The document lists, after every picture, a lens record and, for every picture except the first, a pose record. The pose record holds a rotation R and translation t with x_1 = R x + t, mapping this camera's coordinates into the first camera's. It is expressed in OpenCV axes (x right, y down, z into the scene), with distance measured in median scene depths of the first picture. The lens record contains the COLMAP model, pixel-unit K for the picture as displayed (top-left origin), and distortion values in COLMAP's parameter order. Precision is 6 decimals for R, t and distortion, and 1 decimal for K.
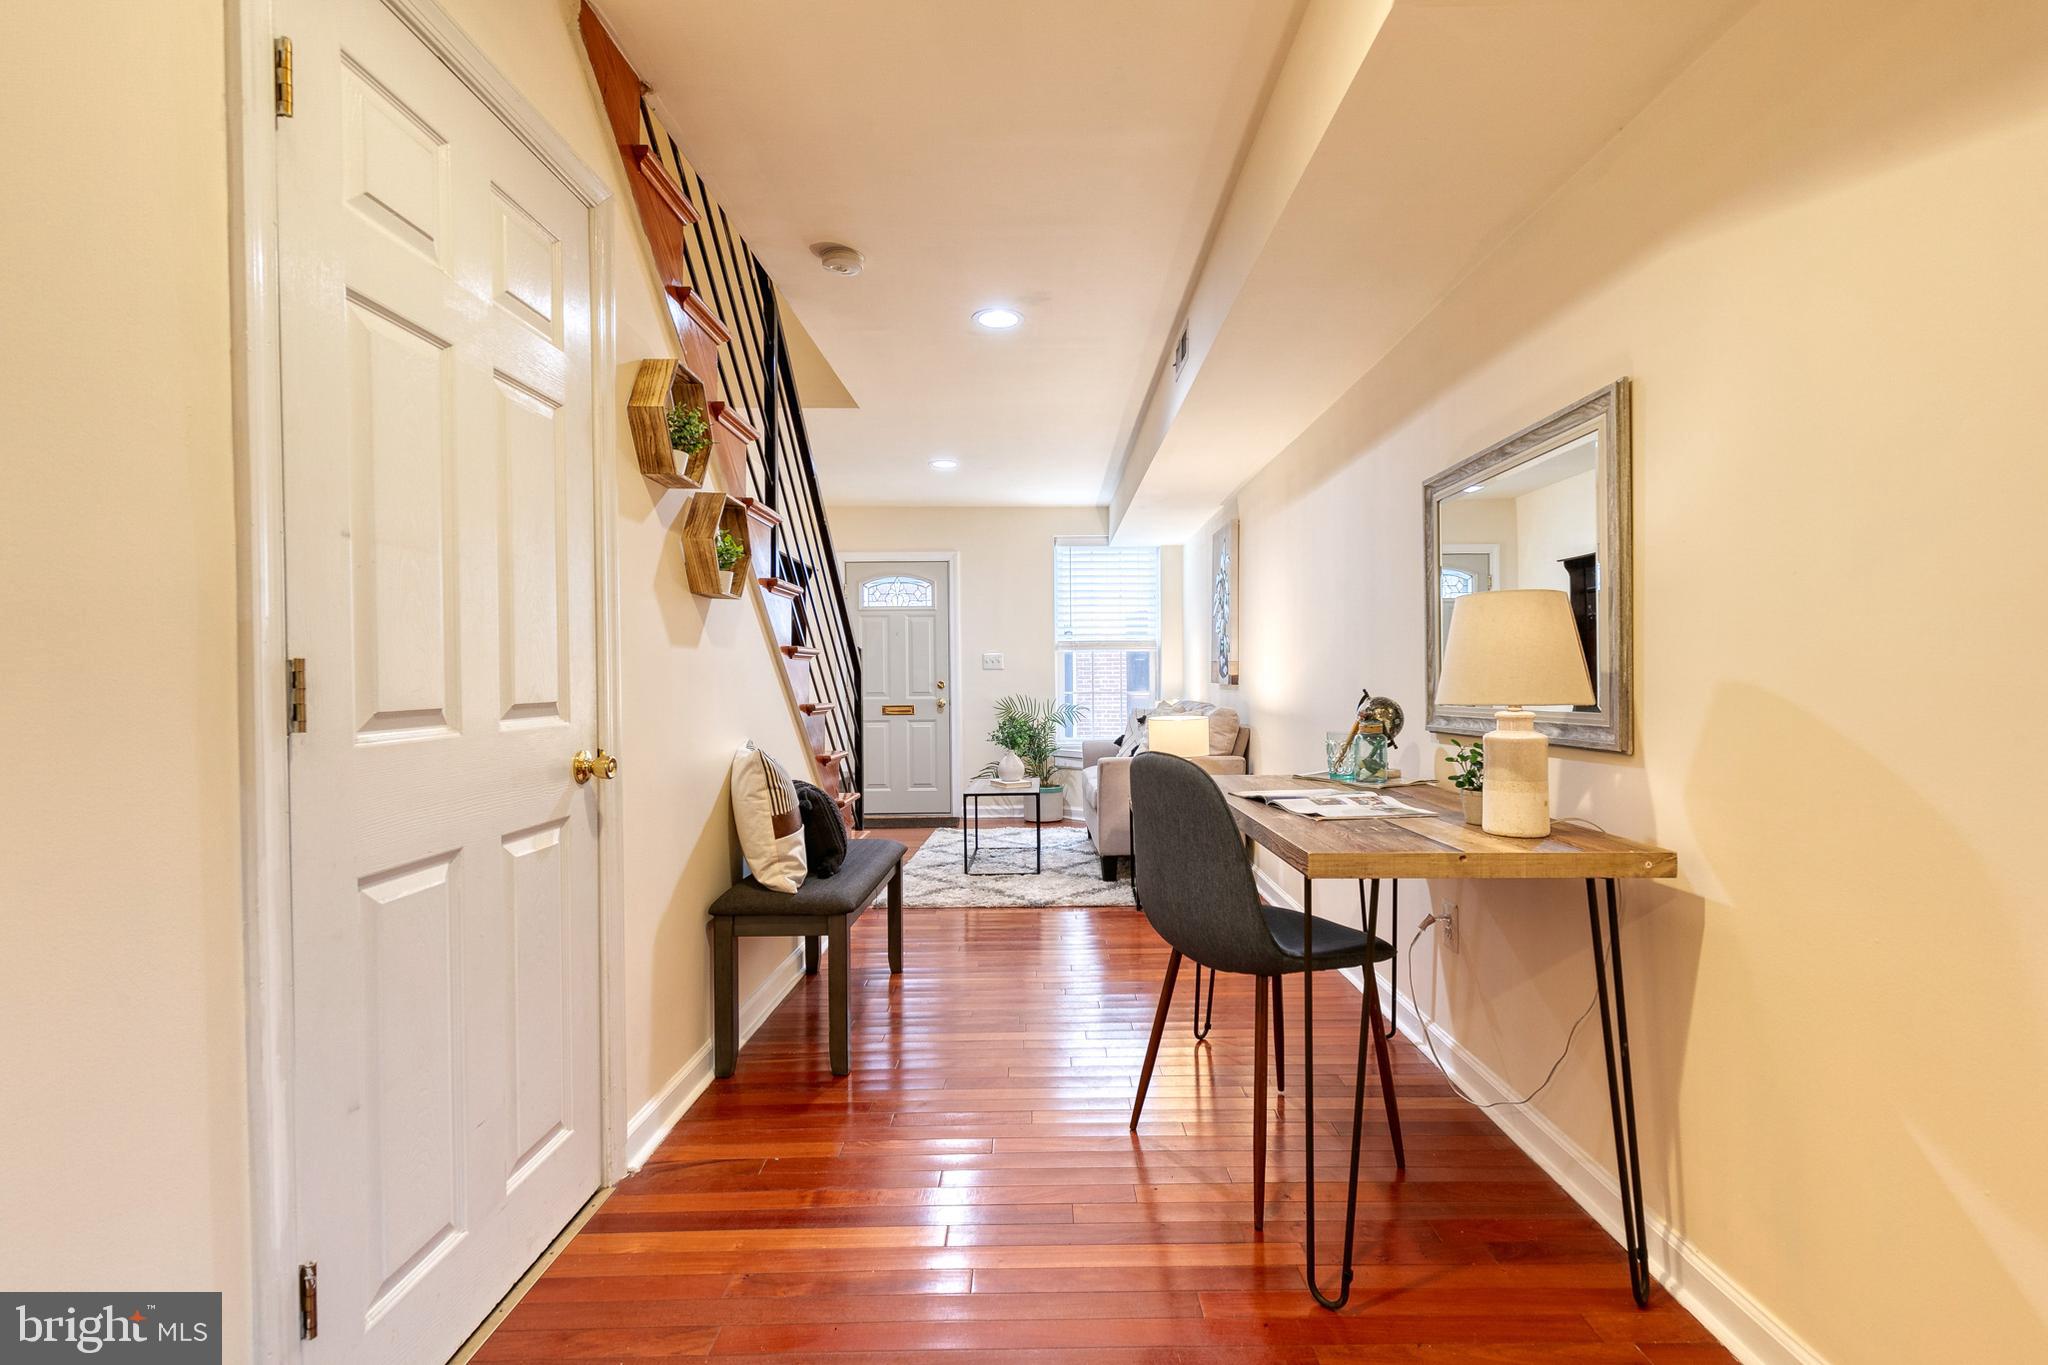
lens RADIAL K [[938.7, 0, 1036.9], [0, 938.7, 687.3], [0, 0, 1]] dist [0.014225, -0.001733]
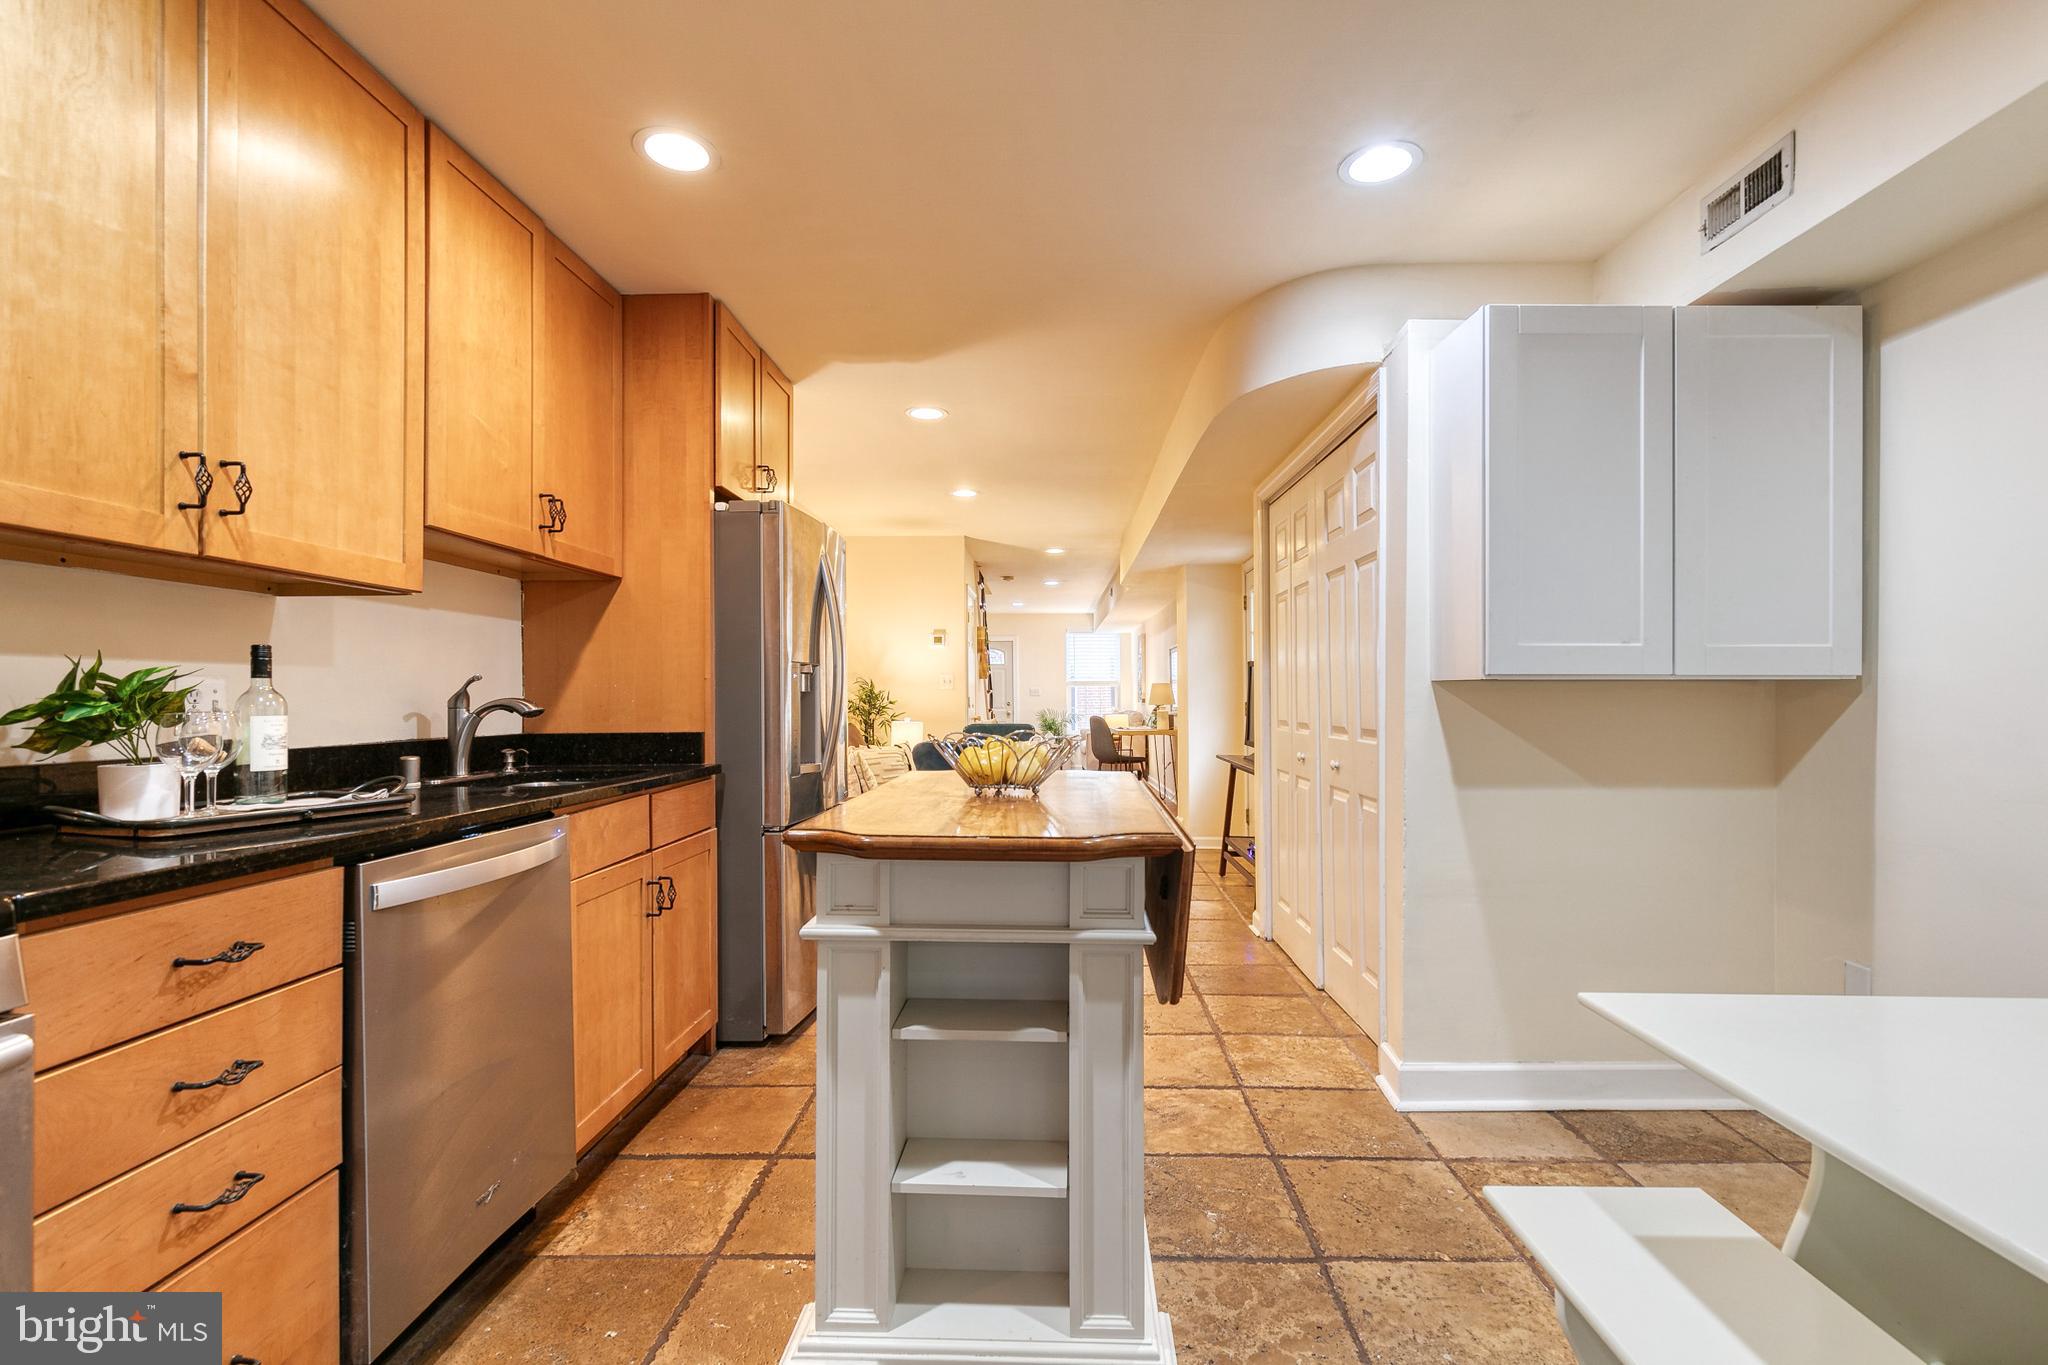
lens RADIAL K [[926.2, 0, 1038.0], [0, 926.2, 687.5], [0, 0, 1]] dist [0.010312, -0.000641]
pose [[1.000000, -0.000207, -0.000898, -0.042407], [0.000185, 0.999691, -0.024837, 0.013143], [0.000903, 0.024837, 0.999691, -1.031110]]
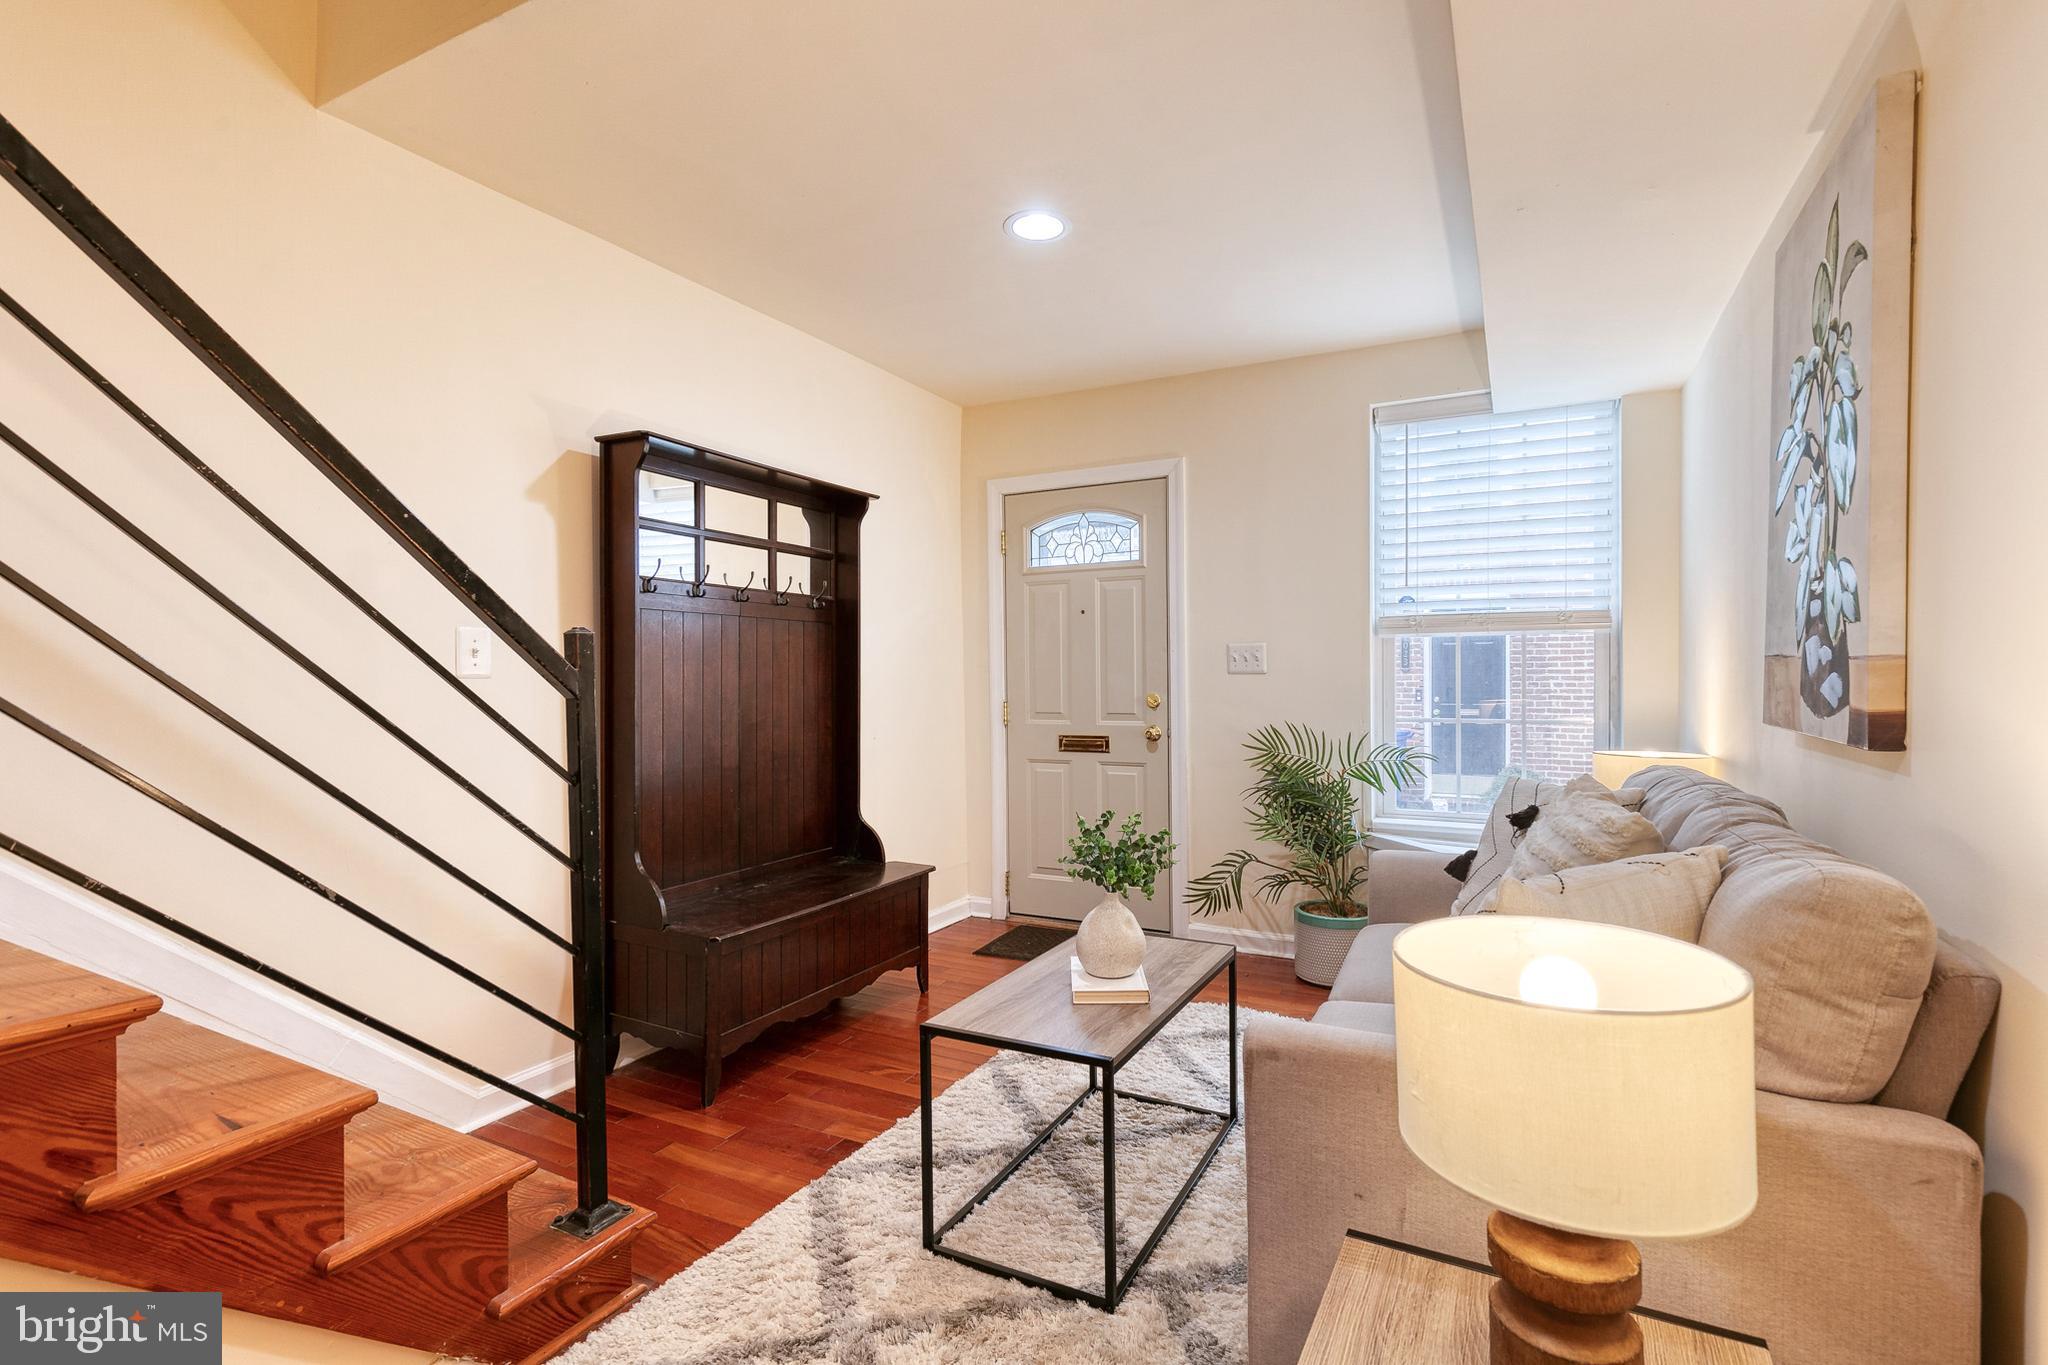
lens RADIAL K [[947.4, 0, 1024.2], [0, 947.4, 686.6], [0, 0, 1]] dist [0.011732, -0.000773]
pose [[0.890264, 0.005880, -0.455407, 0.091702], [-0.003546, 0.999976, 0.005979, -0.015288], [0.455431, -0.003708, 0.890263, 0.501964]]
